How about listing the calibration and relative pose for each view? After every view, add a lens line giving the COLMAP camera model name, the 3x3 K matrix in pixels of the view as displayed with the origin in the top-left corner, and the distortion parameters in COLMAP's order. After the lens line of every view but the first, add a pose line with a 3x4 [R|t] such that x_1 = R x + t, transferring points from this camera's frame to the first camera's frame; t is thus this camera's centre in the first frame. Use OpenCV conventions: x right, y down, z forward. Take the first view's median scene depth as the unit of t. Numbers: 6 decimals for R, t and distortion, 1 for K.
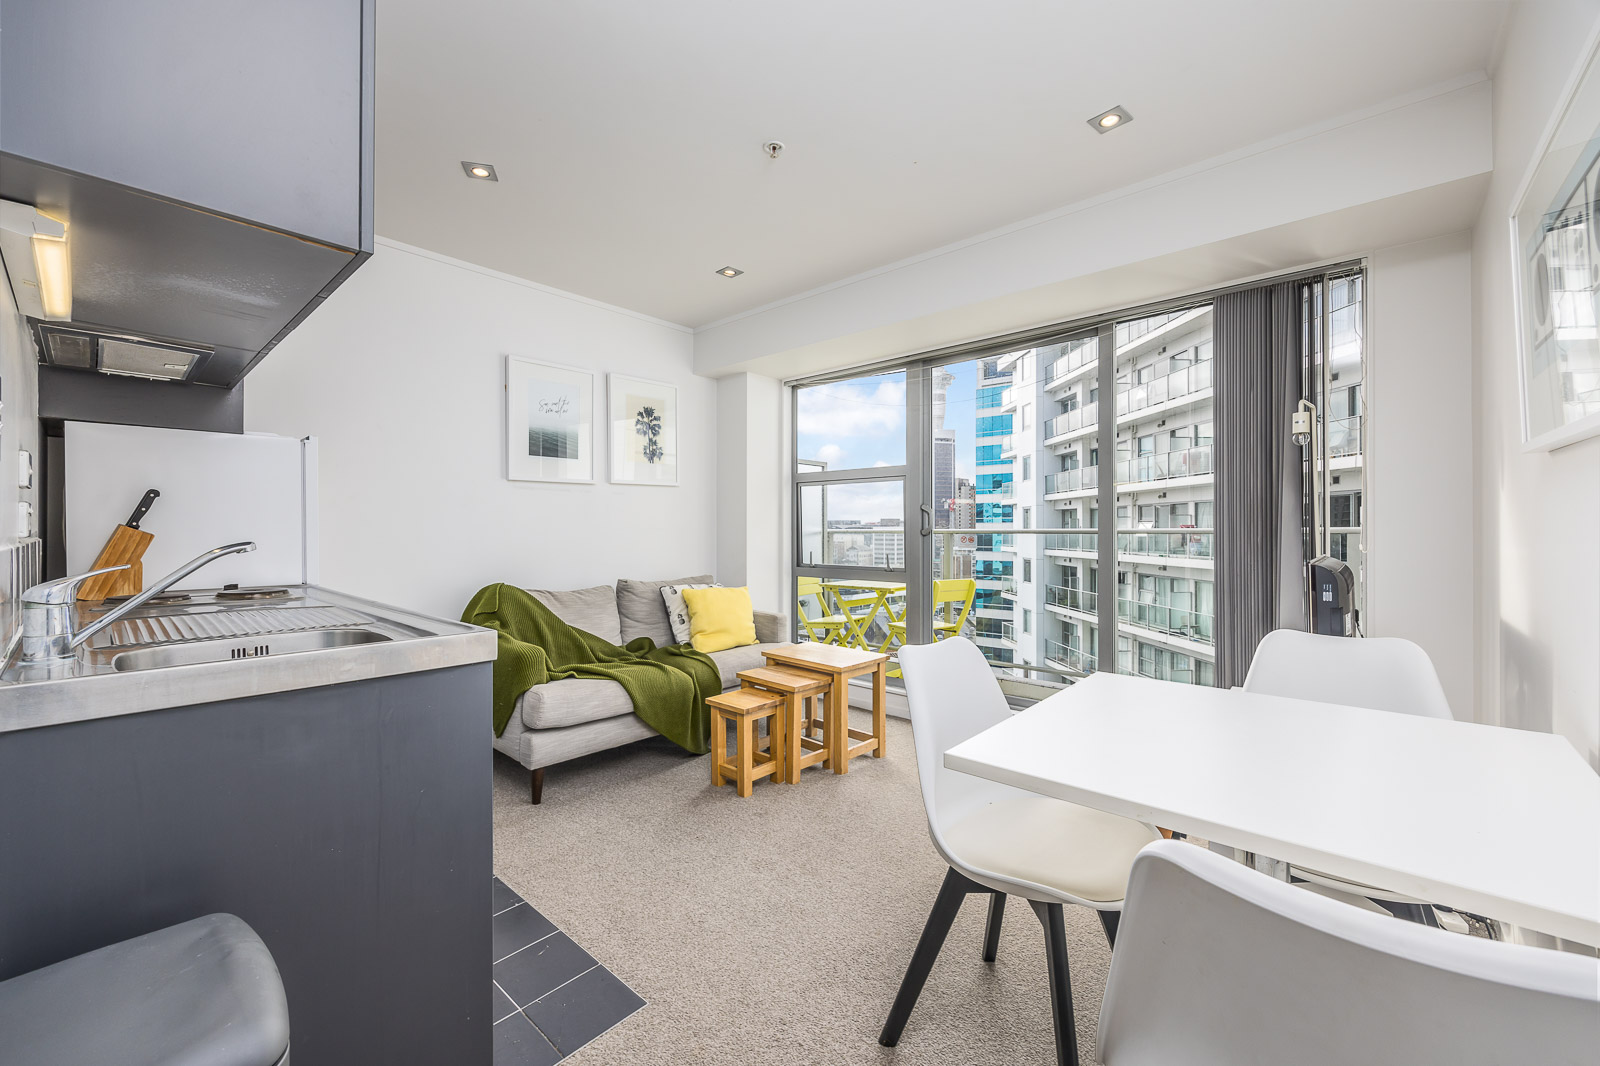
lens RADIAL K [[641.0, 0, 799.1], [0, 641.0, 528.4], [0, 0, 1]] dist [-0.000229, 0.000287]
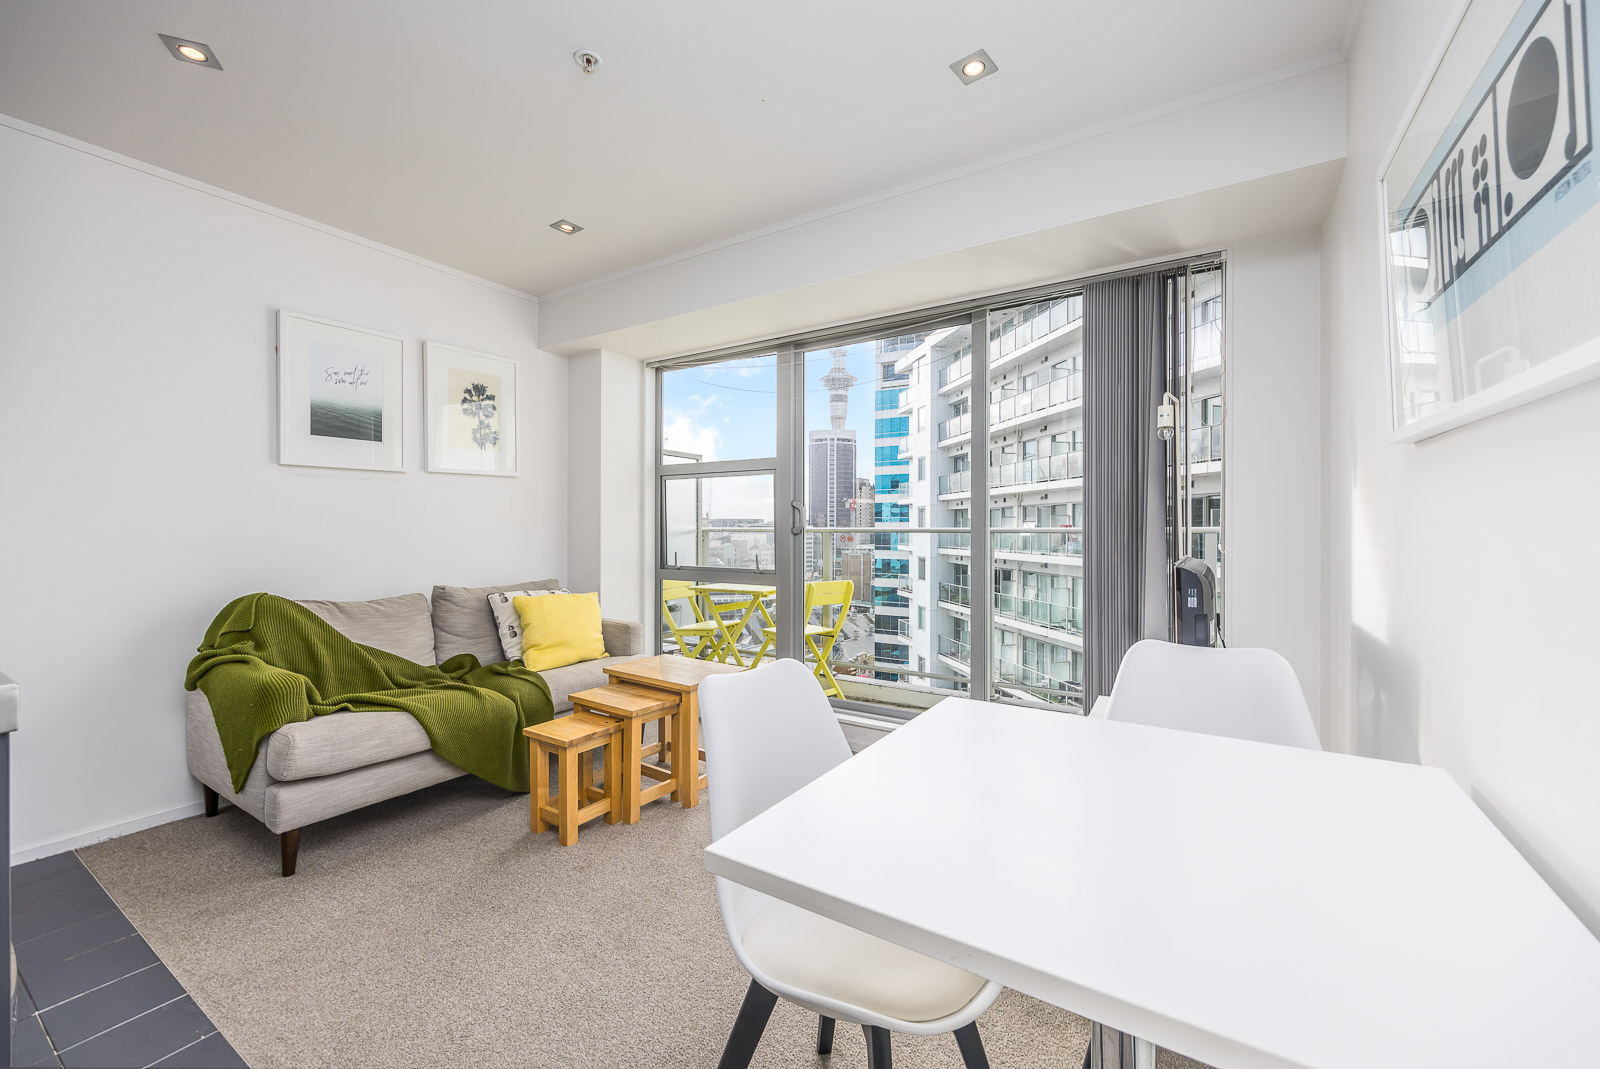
lens RADIAL K [[648.1, 0, 803.6], [0, 648.1, 526.5], [0, 0, 1]] dist [0.001394, 0.000067]
pose [[0.987355, 0.003663, 0.158480, 0.063834], [-0.003529, 0.999993, -0.001127, 0.000800], [-0.158483, 0.000553, 0.987362, 0.085680]]
